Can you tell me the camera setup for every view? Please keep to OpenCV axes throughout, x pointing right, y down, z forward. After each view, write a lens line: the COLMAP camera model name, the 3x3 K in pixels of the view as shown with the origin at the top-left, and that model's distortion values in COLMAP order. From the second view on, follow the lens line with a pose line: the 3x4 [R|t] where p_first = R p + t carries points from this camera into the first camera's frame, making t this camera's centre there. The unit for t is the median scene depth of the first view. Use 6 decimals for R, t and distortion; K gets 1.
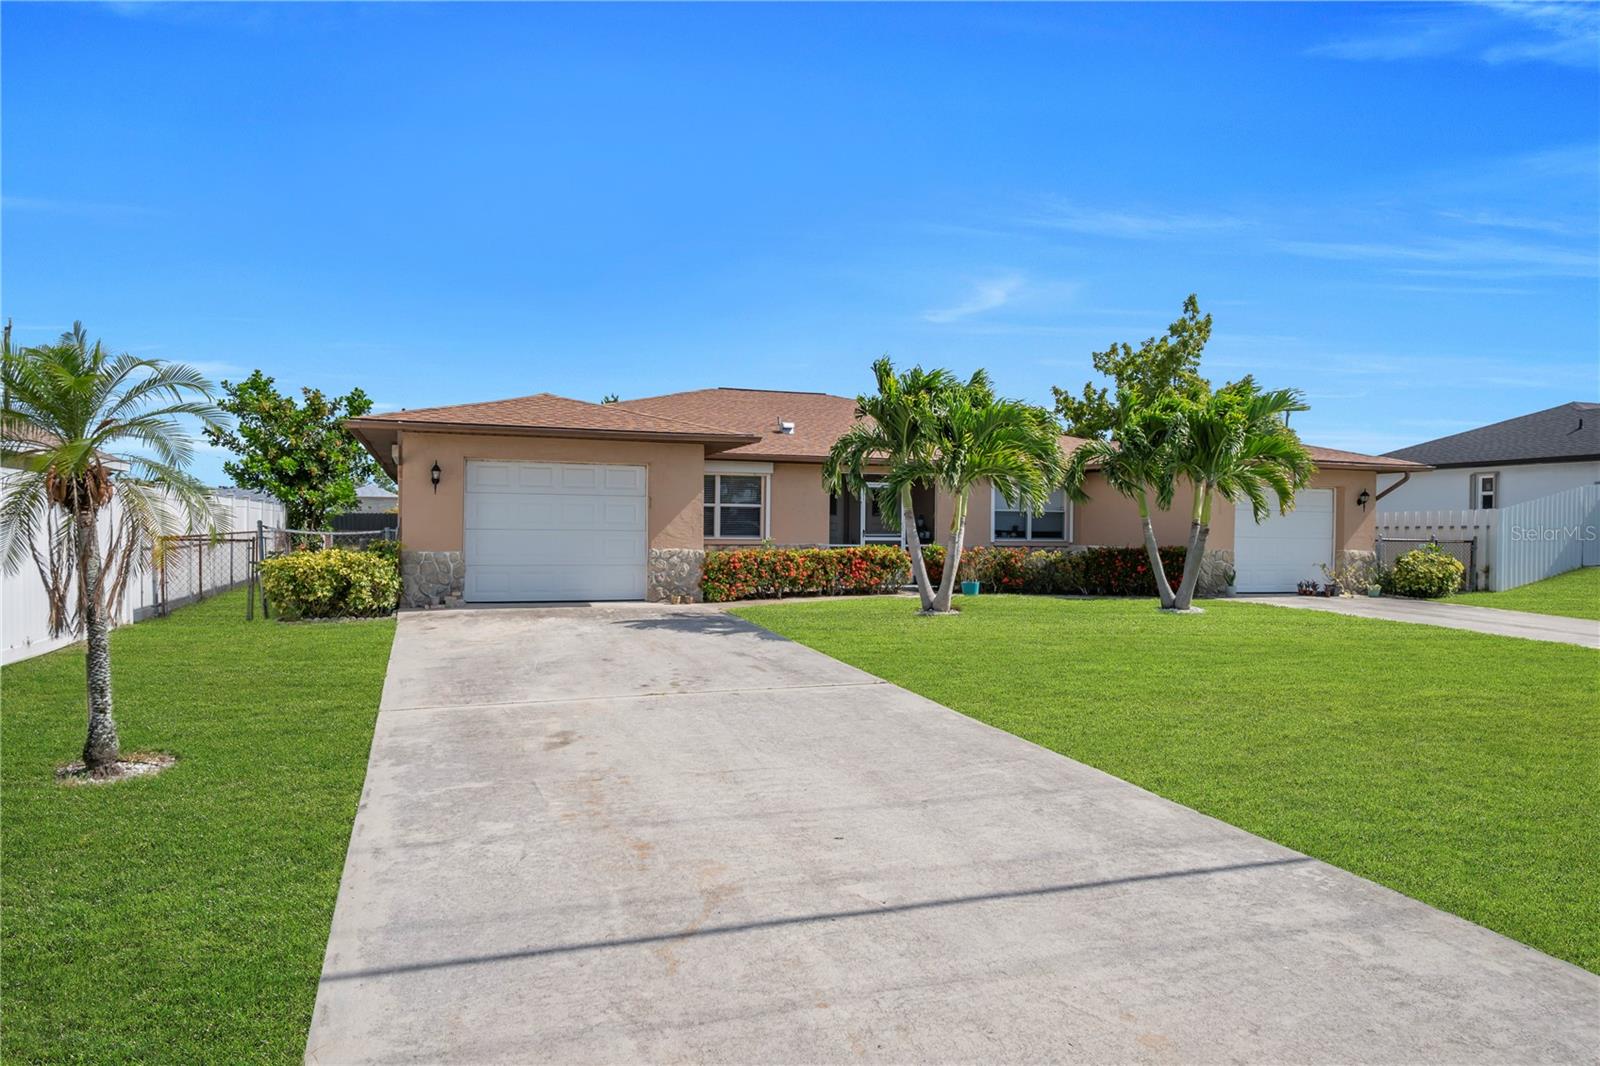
lens RADIAL K [[1052.7, 0, 800.0], [0, 1052.7, 533.0], [0, 0, 1]] dist [0.004329, 0.000204]
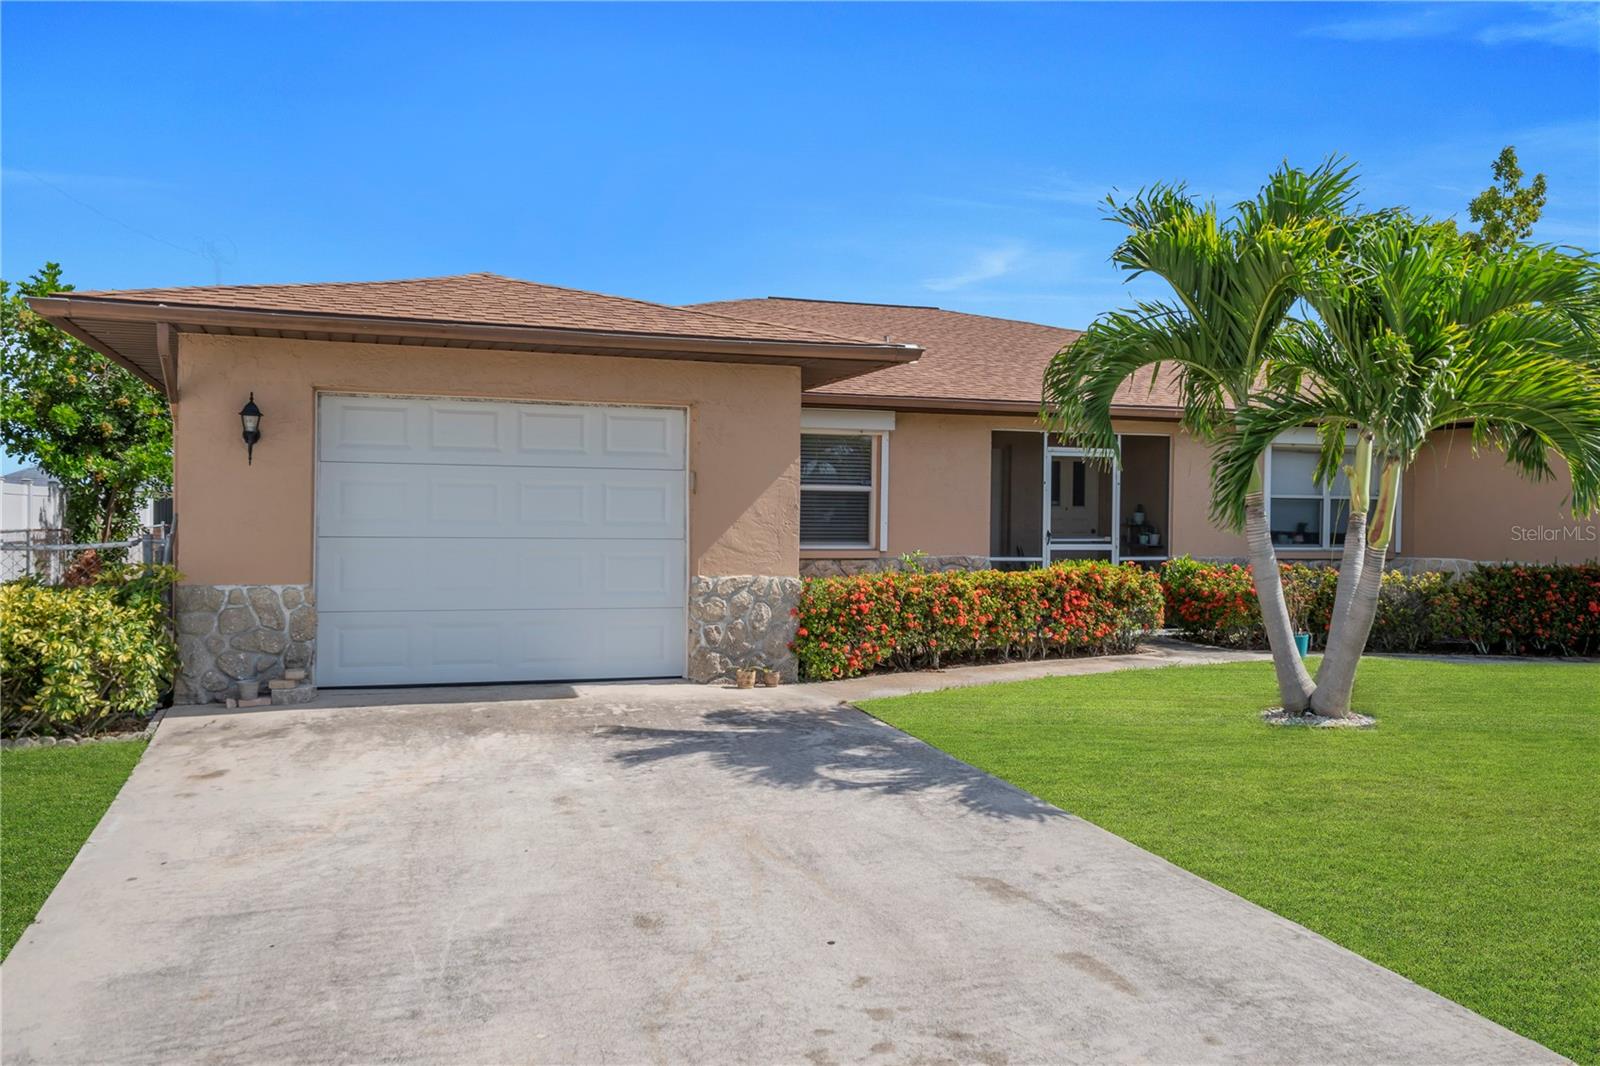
lens RADIAL K [[1346.0, 0, 800.0], [0, 1346.0, 533.0], [0, 0, 1]] dist [0.050549, 0.008015]
pose [[0.999912, 0.001524, -0.013170, -0.083018], [-0.001406, 0.999959, 0.008970, -0.010798], [0.013184, -0.008951, 0.999873, 0.358754]]
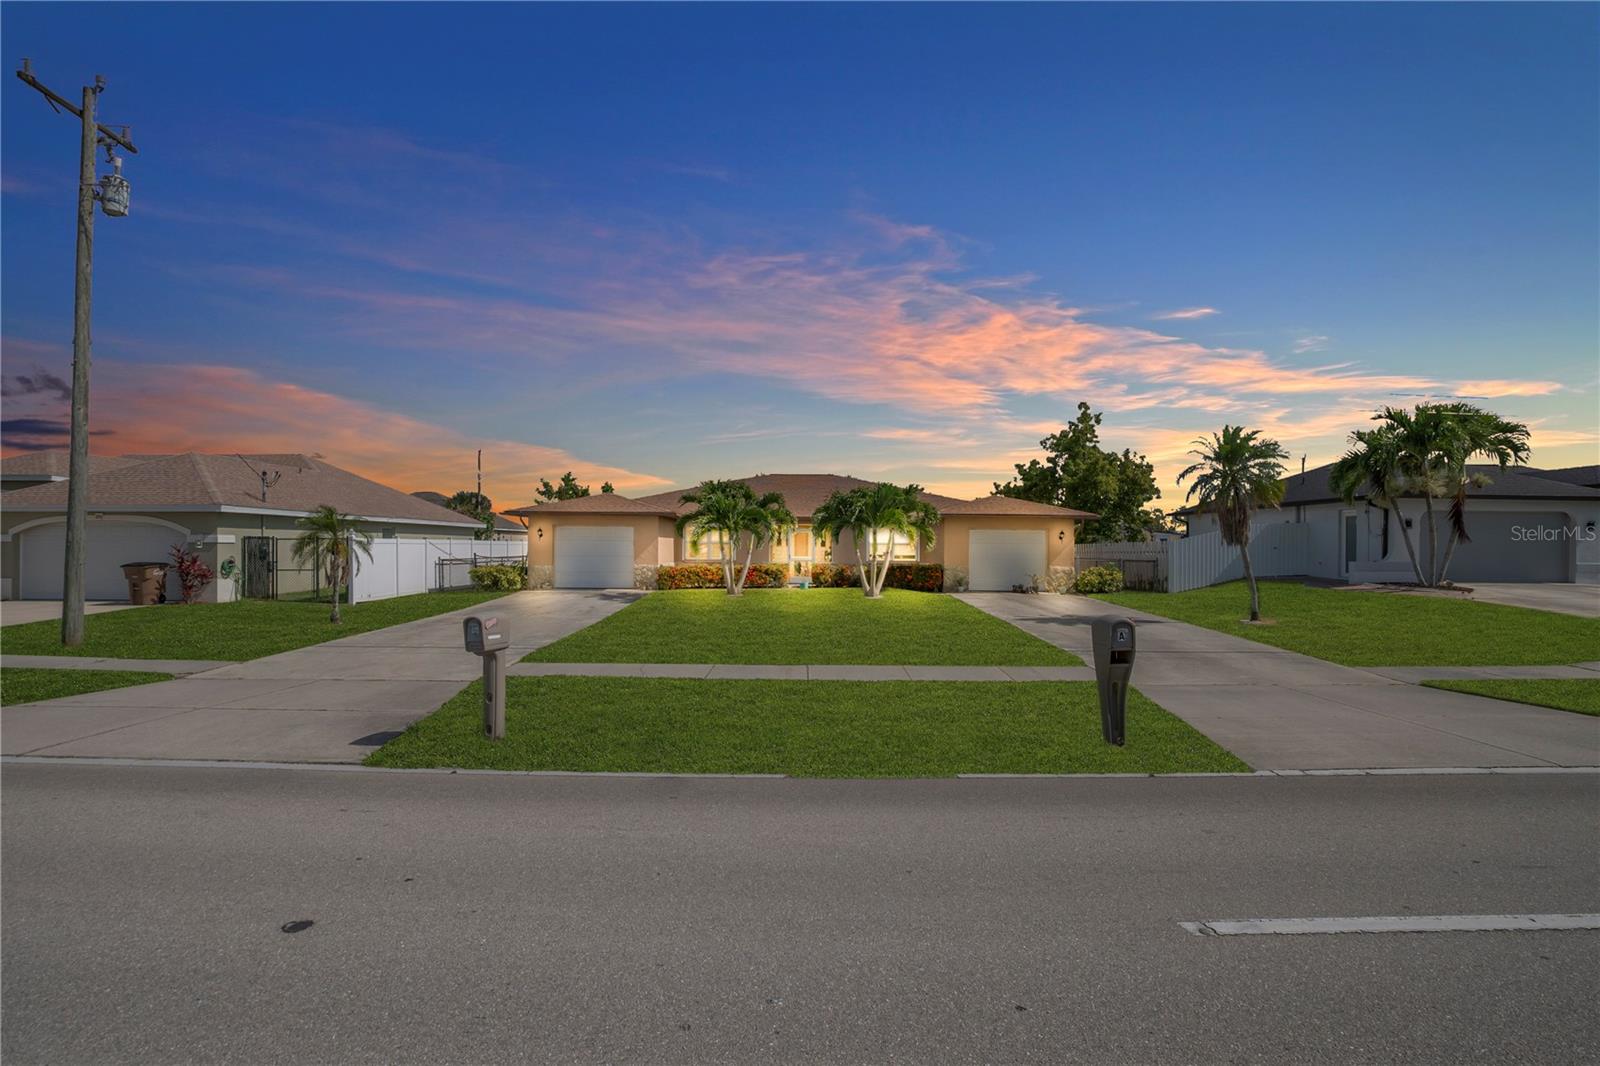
lens RADIAL K [[817.6, 0, 800.0], [0, 817.6, 533.0], [0, 0, 1]] dist [0.000178, -0.000116]
pose [[0.936332, -0.012558, -0.350891, 0.766188], [0.003369, 0.999636, -0.026786, -0.004467], [0.351099, 0.023899, 0.936033, -0.462488]]
